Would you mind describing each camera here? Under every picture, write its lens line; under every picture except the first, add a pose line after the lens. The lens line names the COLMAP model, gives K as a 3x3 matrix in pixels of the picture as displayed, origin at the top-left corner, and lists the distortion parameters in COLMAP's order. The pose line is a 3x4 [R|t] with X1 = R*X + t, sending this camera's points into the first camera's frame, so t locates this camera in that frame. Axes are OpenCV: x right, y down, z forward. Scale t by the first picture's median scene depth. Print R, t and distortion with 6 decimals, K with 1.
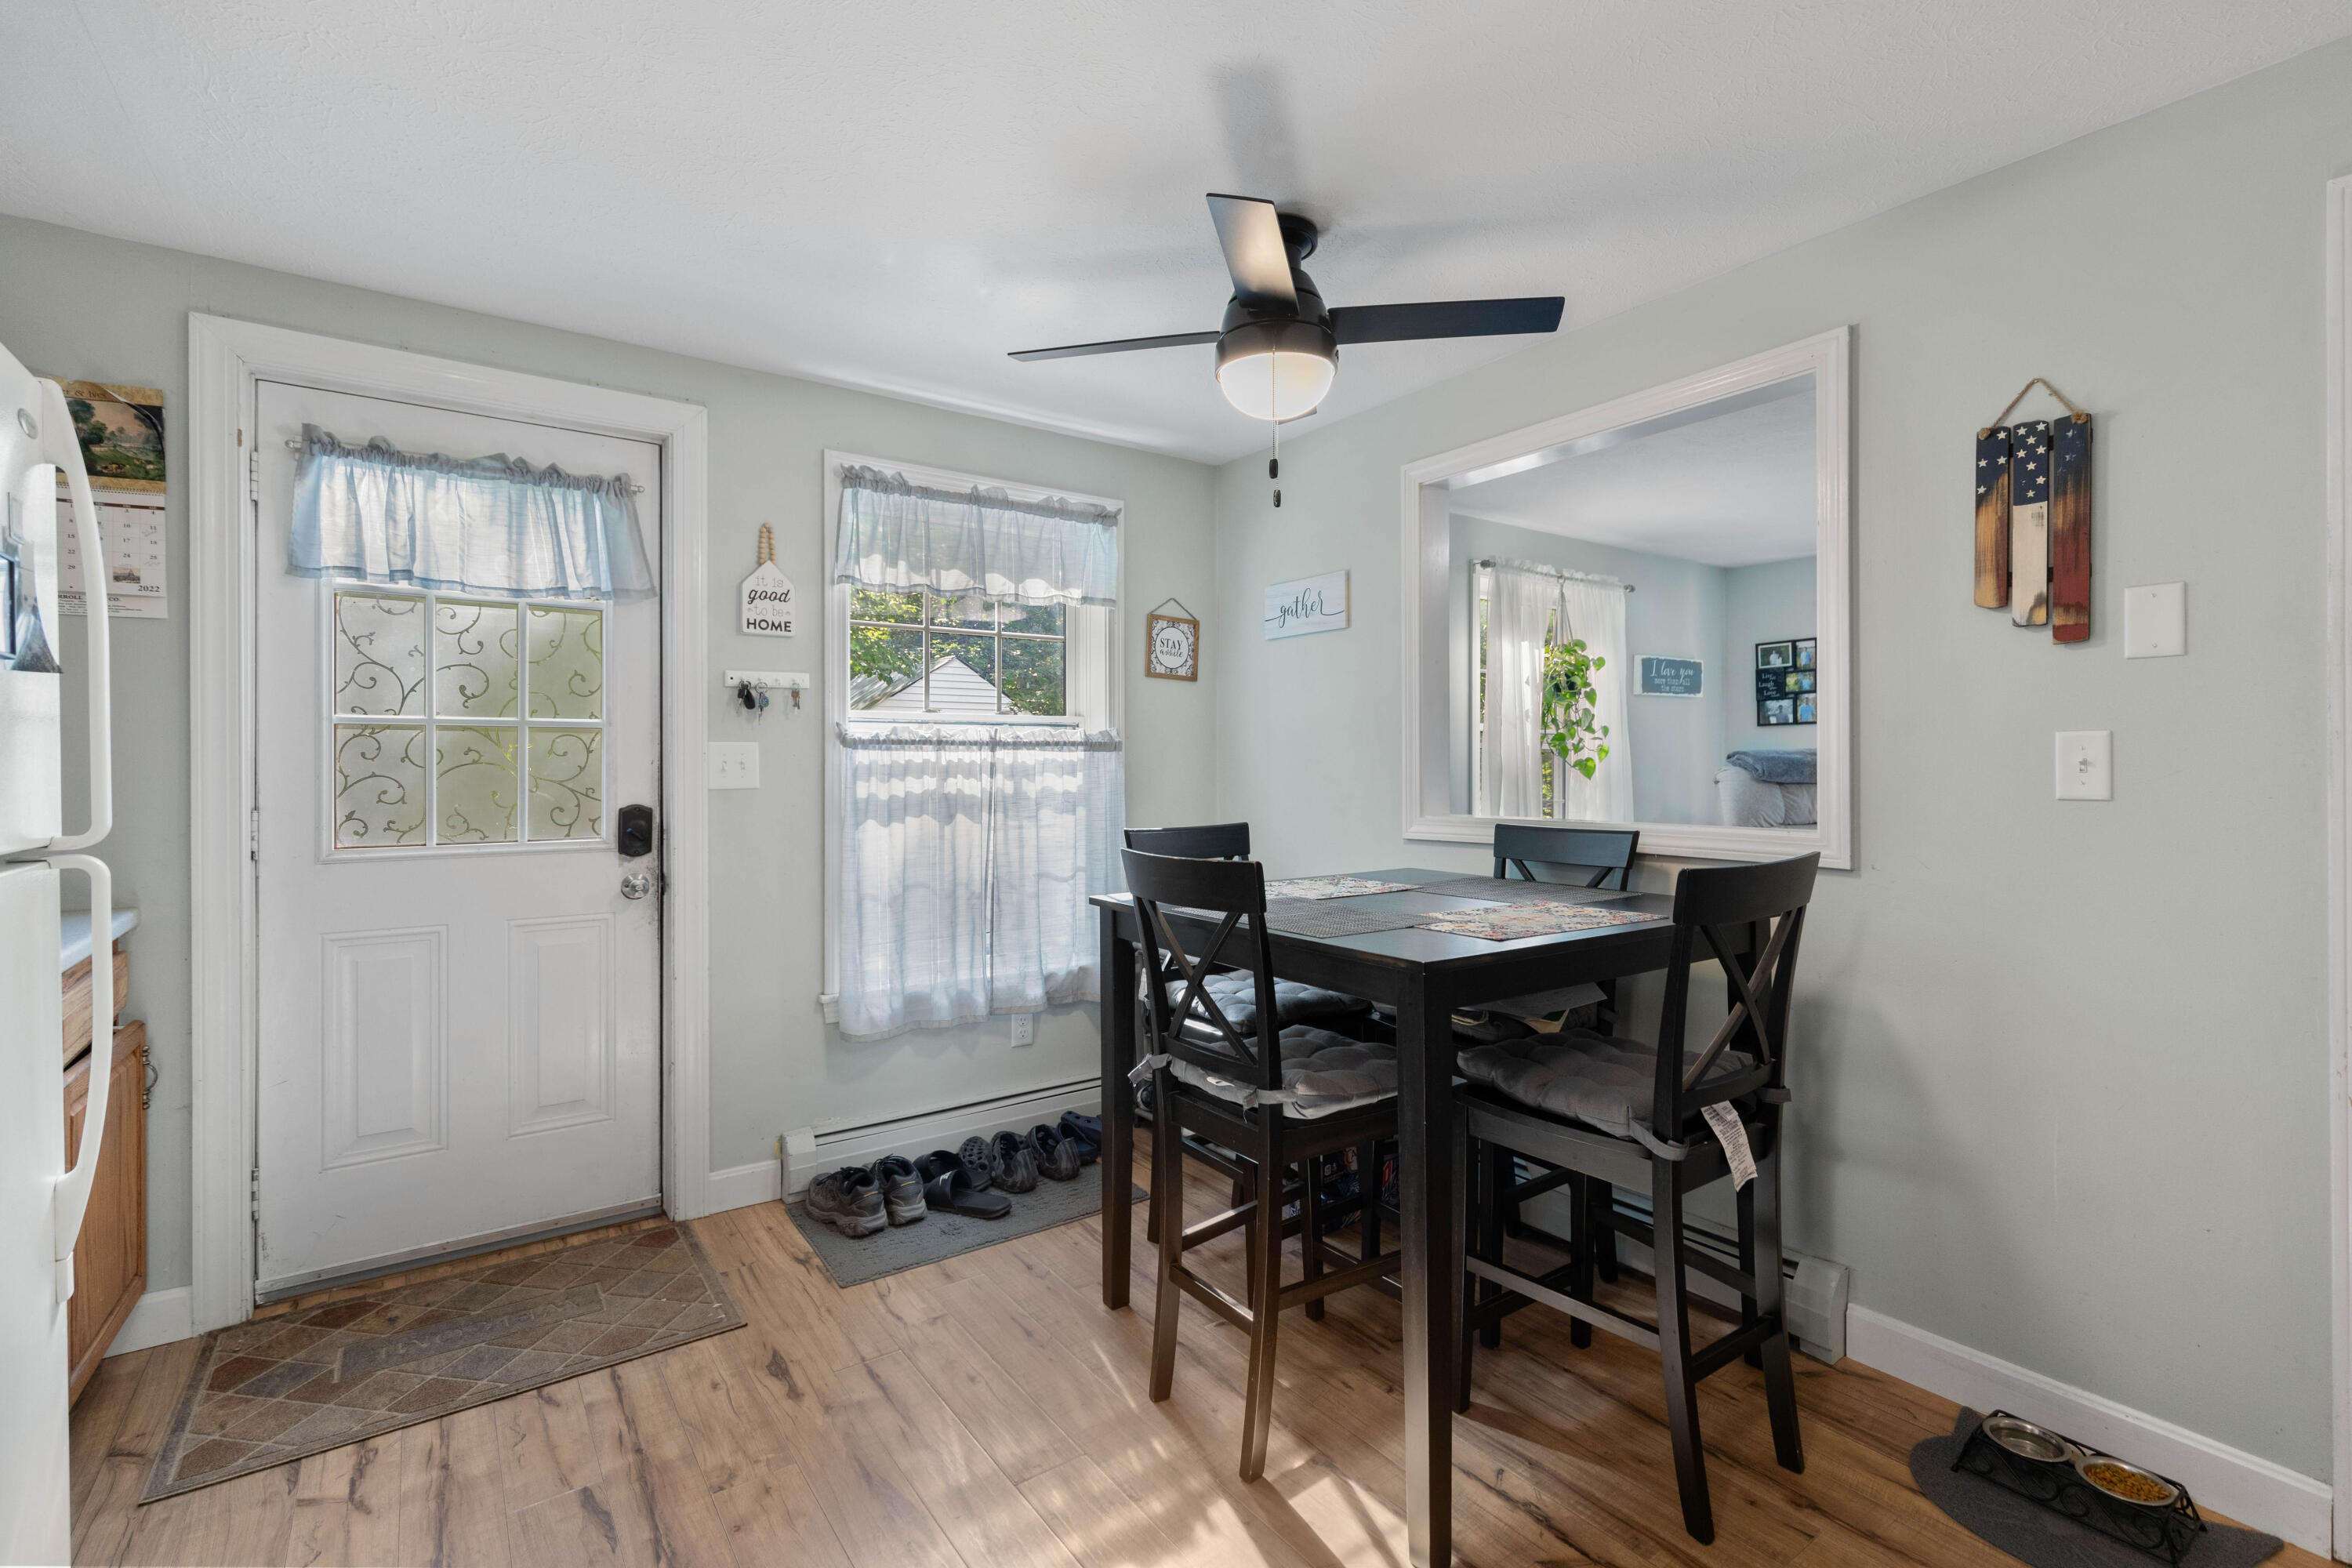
lens RADIAL K [[1049.6, 0, 1193.6], [0, 1049.6, 776.0], [0, 0, 1]] dist [0.010720, -0.000221]
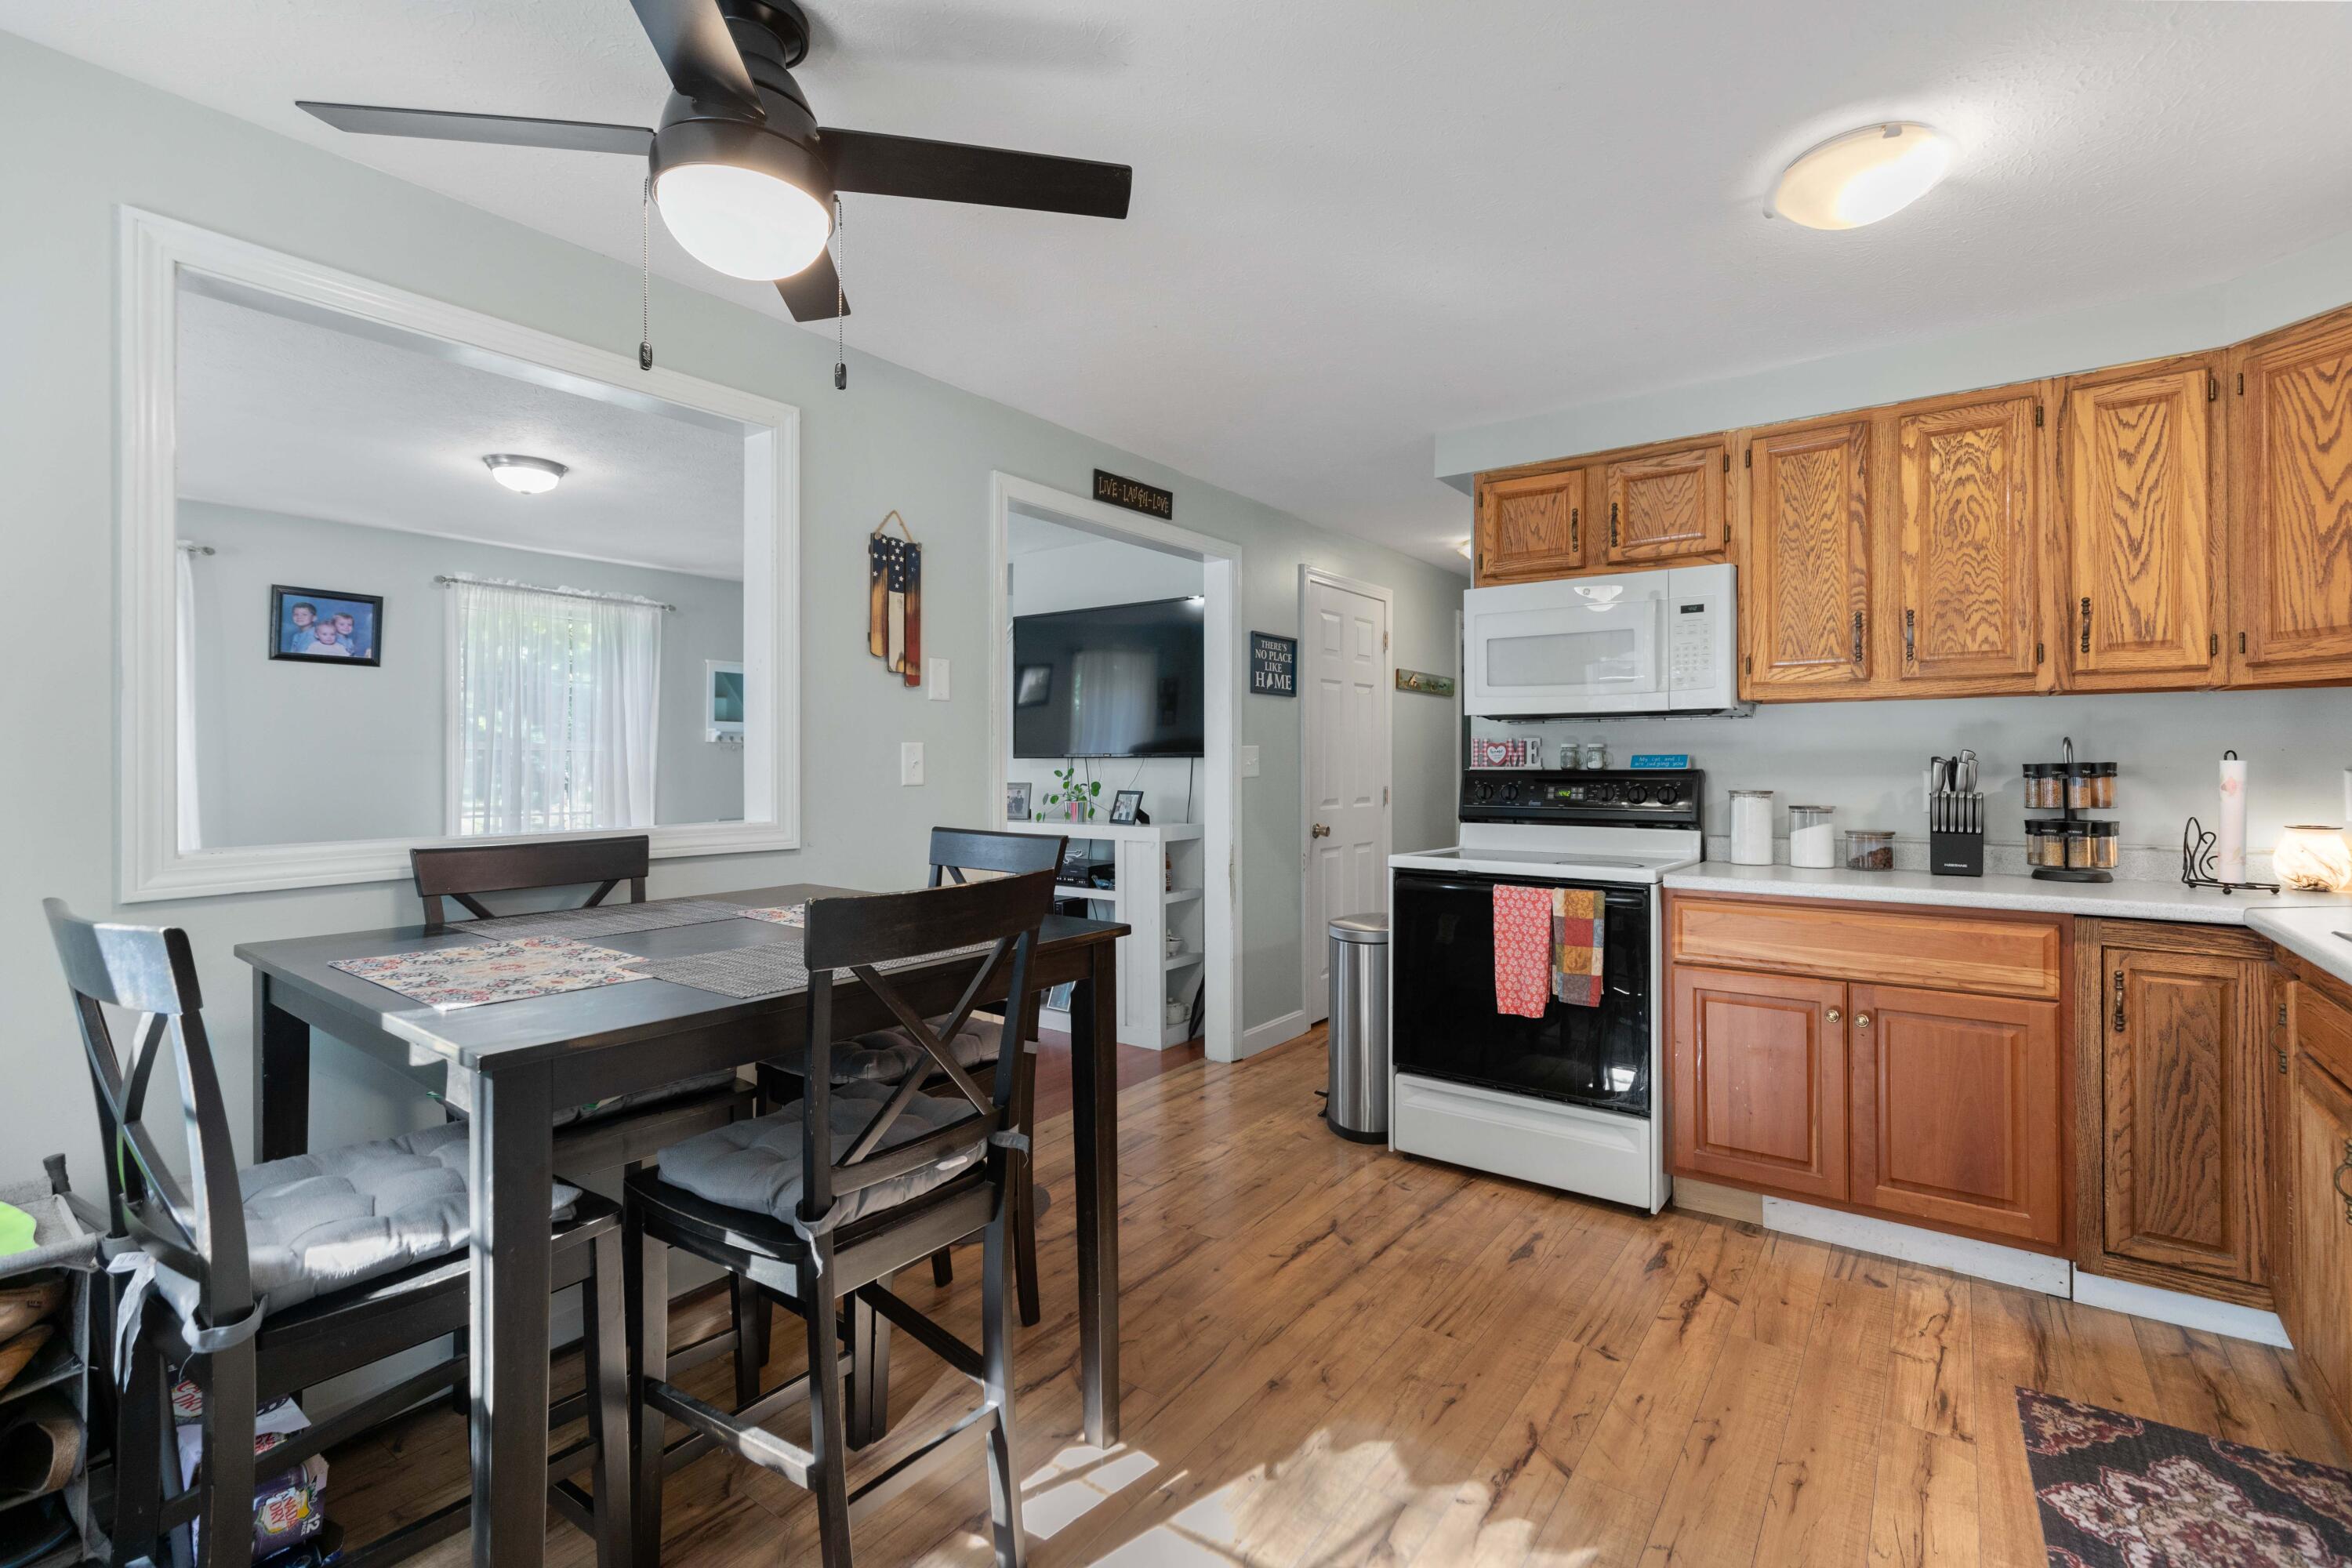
lens RADIAL K [[1059.2, 0, 1168.8], [0, 1059.2, 766.5], [0, 0, 1]] dist [0.002415, -0.000146]
pose [[-0.303761, -0.000913, 0.952748, -0.513672], [0.010020, 0.999941, 0.004153, -0.006479], [-0.952695, 0.010807, -0.303734, 0.722008]]
